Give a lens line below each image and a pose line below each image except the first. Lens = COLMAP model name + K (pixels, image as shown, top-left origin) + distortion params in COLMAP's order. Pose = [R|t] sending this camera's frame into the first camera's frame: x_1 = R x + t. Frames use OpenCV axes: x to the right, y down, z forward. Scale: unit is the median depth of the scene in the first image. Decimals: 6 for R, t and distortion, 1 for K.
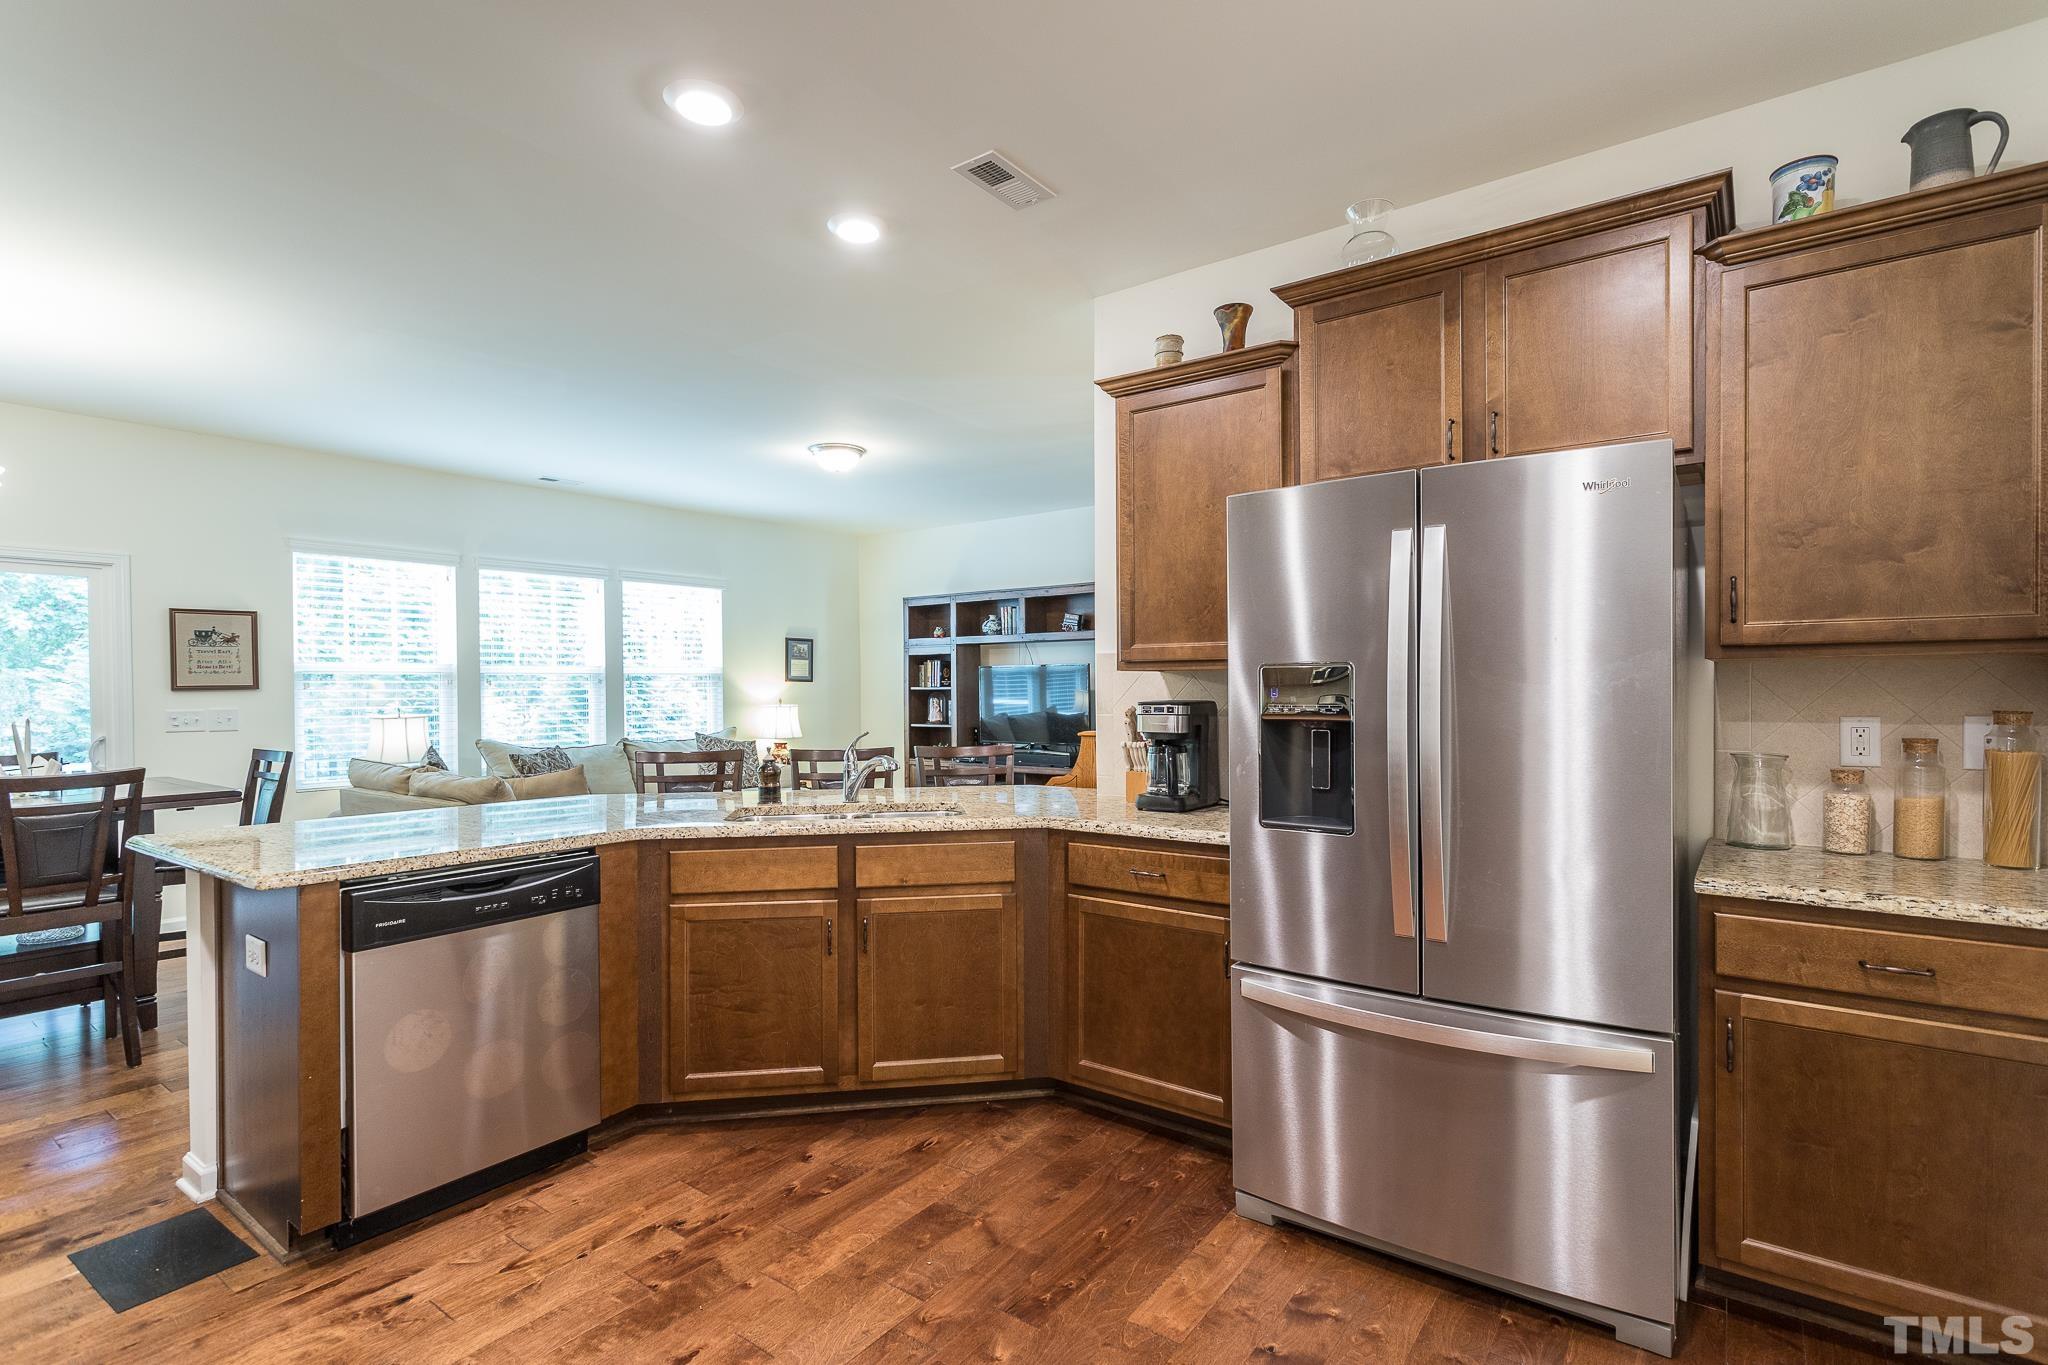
lens RADIAL K [[973.4, 0, 1028.8], [0, 973.4, 703.1], [0, 0, 1]] dist [0.000787, 0.000822]
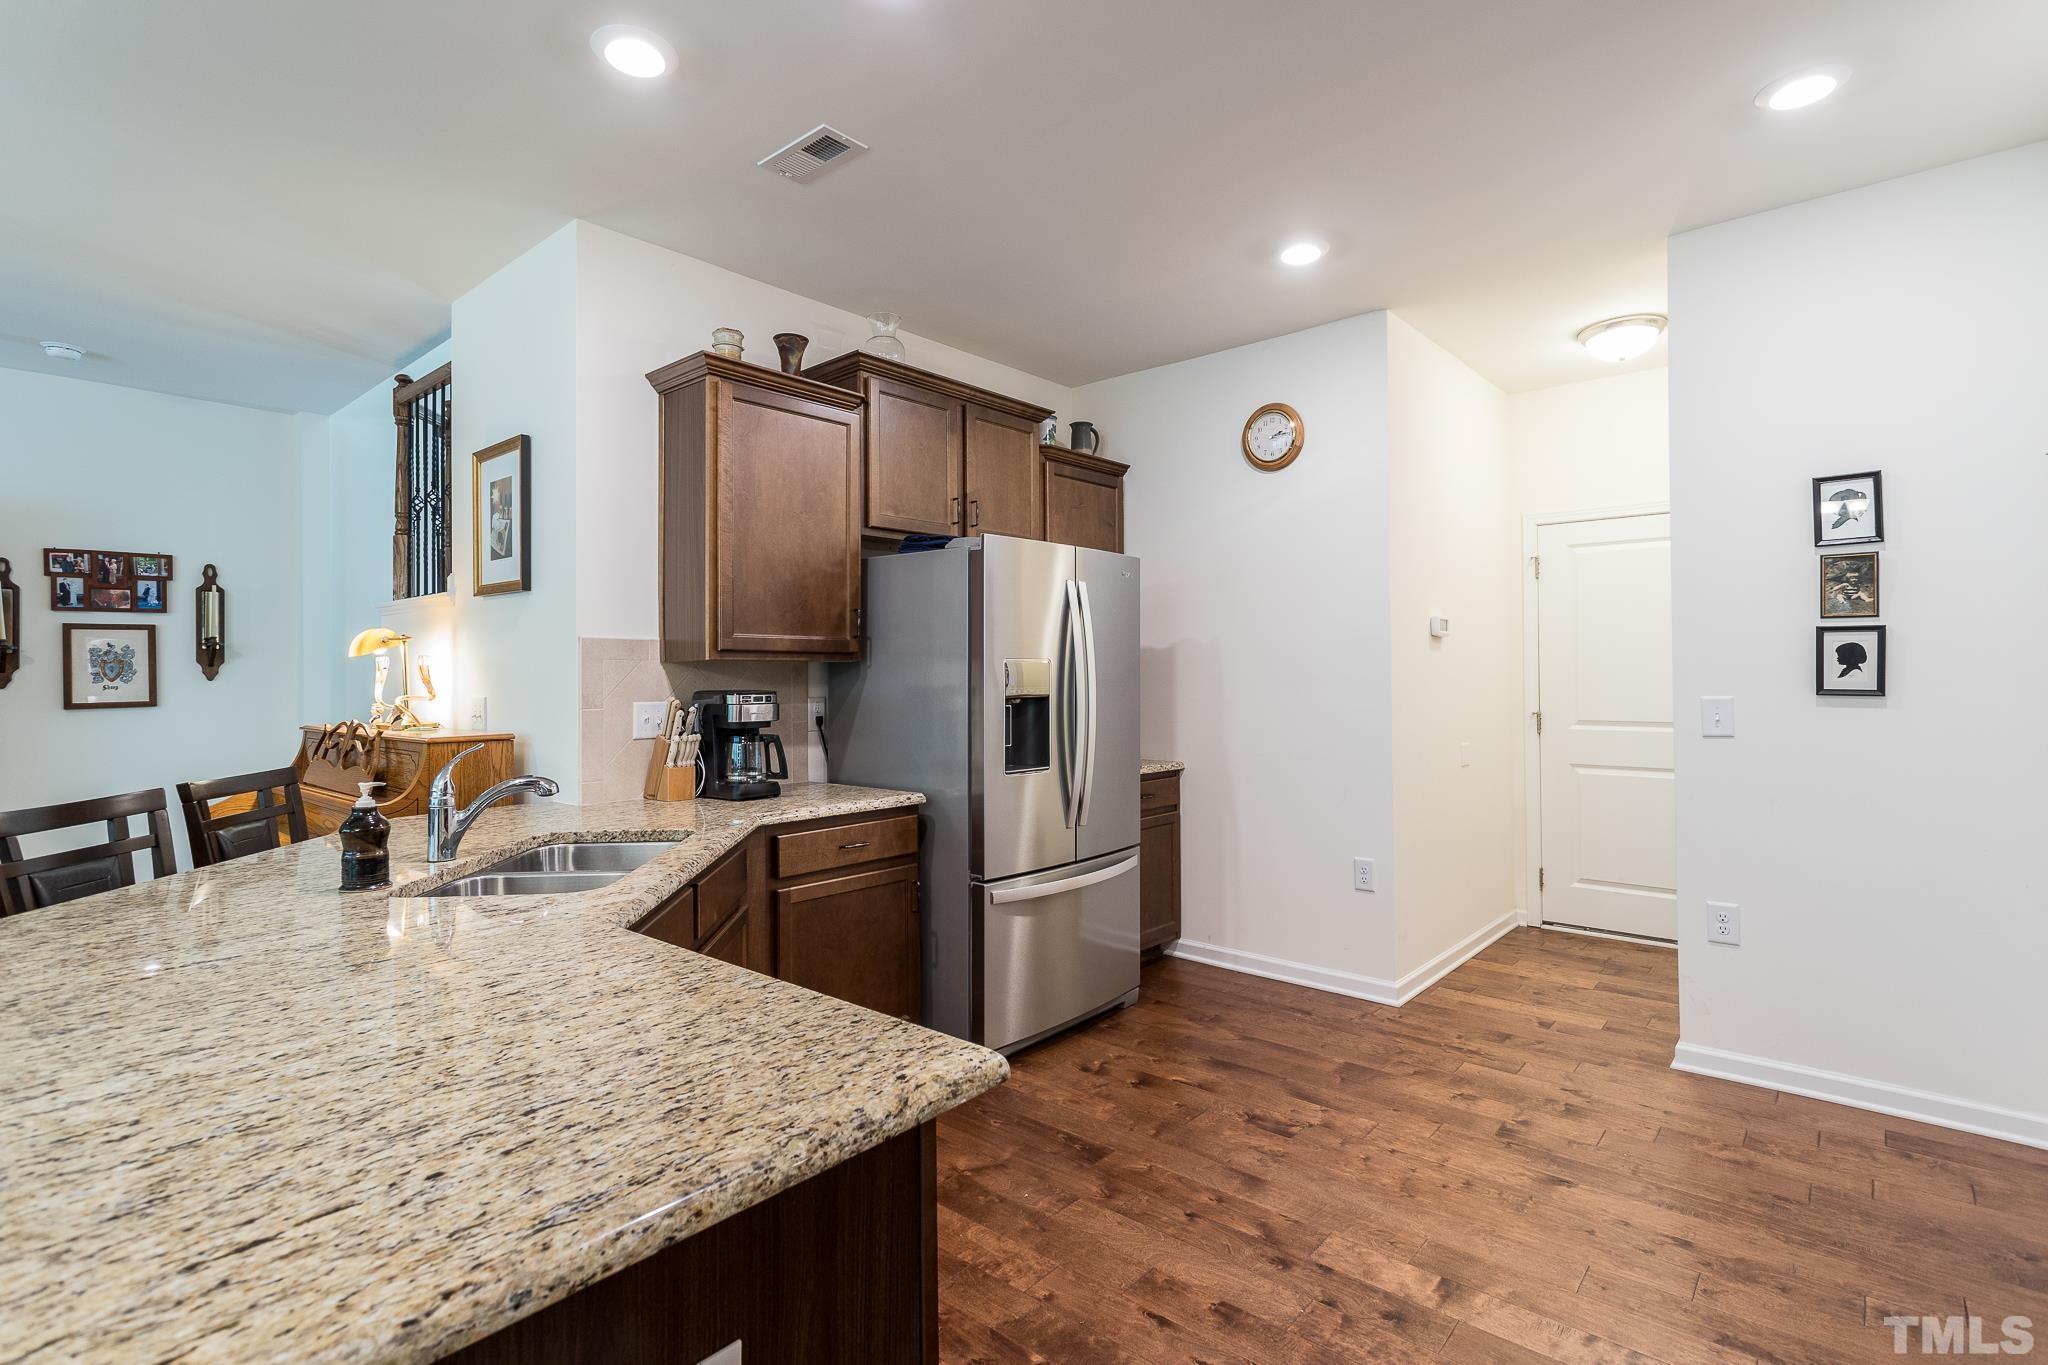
lens RADIAL K [[973.4, 0, 1015.3], [0, 973.4, 667.2], [0, 0, 1]] dist [0.000787, 0.000822]
pose [[0.087032, 0.010958, 0.996145, -1.153406], [0.018122, 0.999757, -0.012581, -0.012073], [-0.996041, 0.019147, 0.086812, 0.861079]]
